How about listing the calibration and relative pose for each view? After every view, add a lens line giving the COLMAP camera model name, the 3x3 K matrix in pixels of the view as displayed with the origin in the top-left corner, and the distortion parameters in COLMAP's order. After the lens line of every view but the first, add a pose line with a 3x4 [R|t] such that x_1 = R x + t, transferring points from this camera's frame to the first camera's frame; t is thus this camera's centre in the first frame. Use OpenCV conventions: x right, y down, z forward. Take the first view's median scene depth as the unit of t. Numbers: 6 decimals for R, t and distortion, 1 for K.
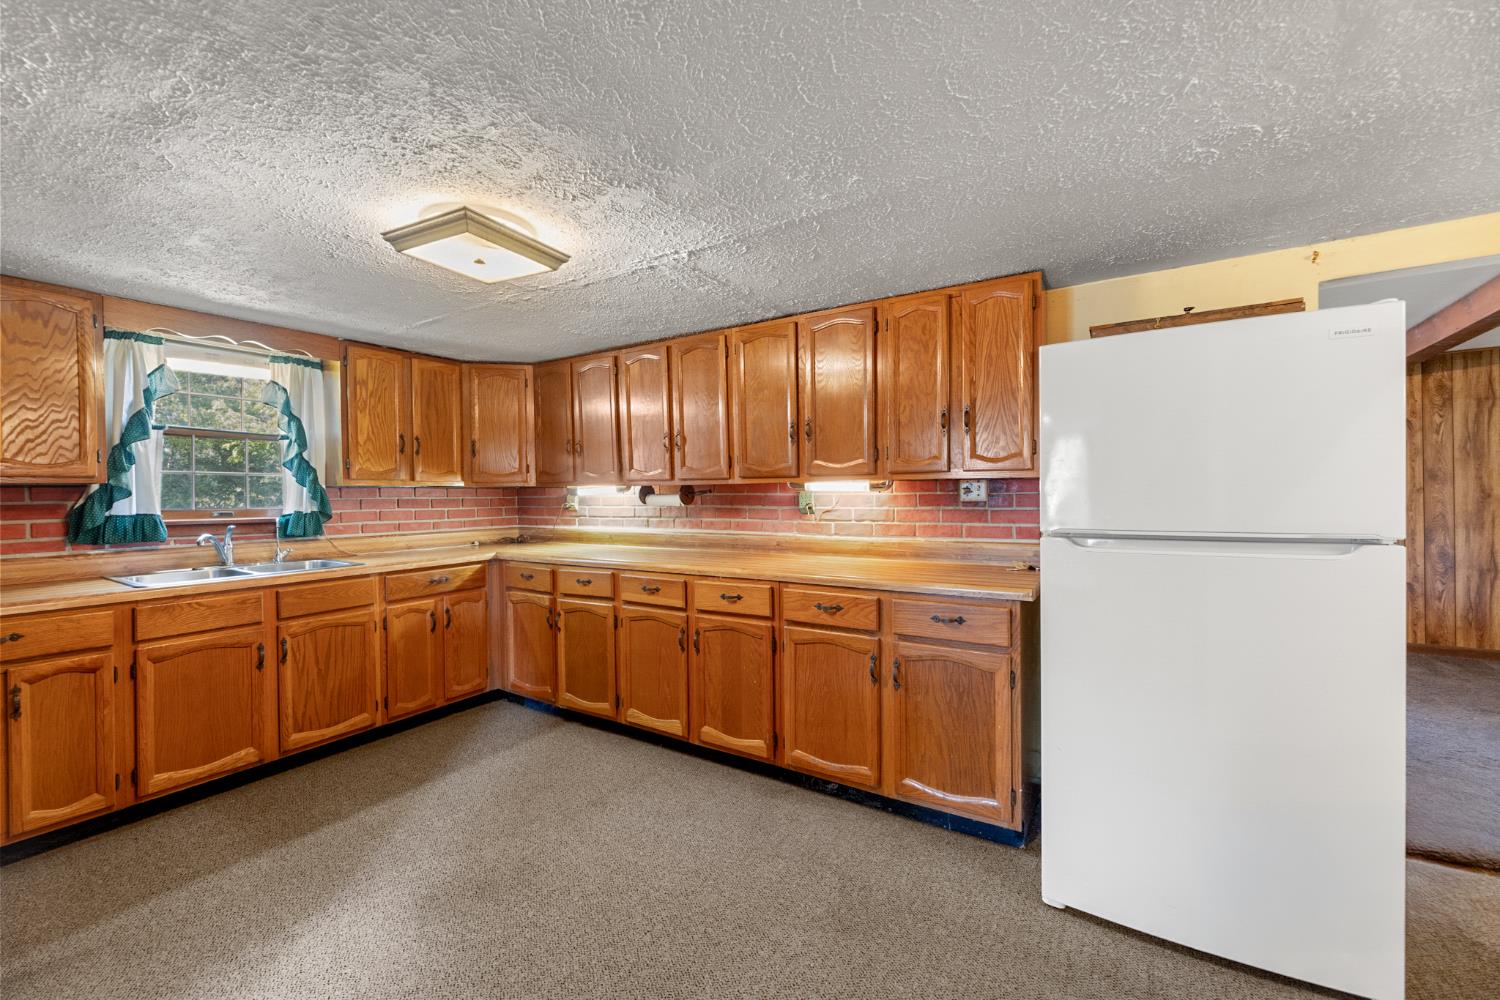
lens RADIAL K [[600.1, 0, 746.9], [0, 600.1, 496.5], [0, 0, 1]] dist [-0.001299, -0.000022]
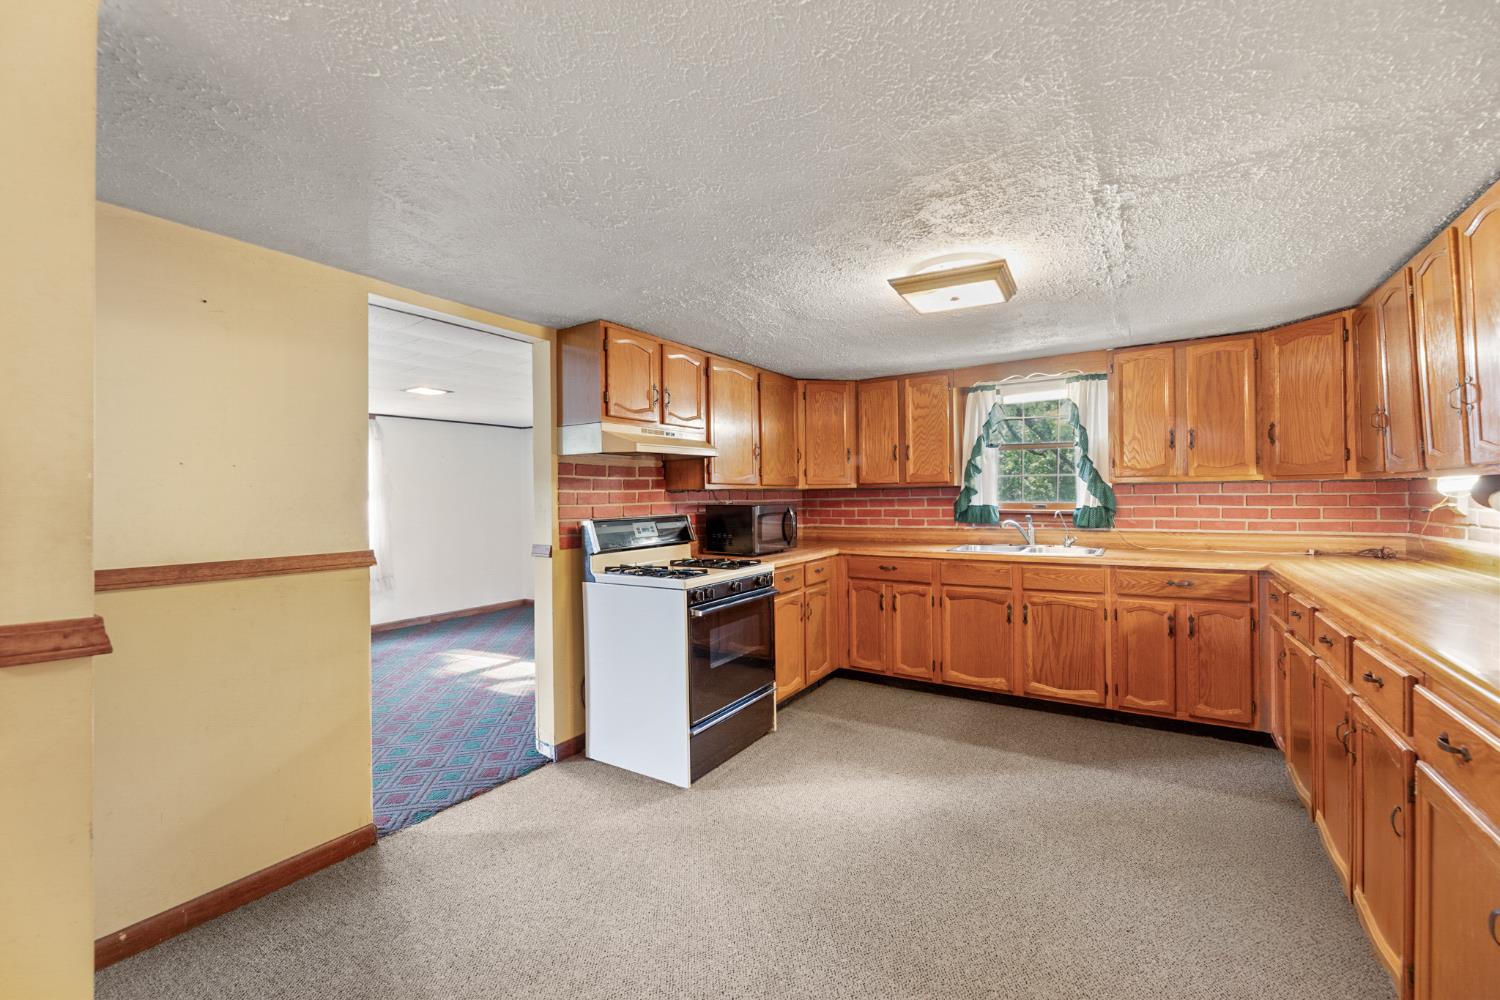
lens RADIAL K [[600.1, 0, 746.9], [0, 600.1, 496.5], [0, 0, 1]] dist [-0.001299, -0.000022]
pose [[0.001684, 0.010701, -0.999941, 0.458002], [0.006886, 0.999919, 0.010712, -0.011077], [0.999975, -0.006903, 0.001610, 0.363059]]
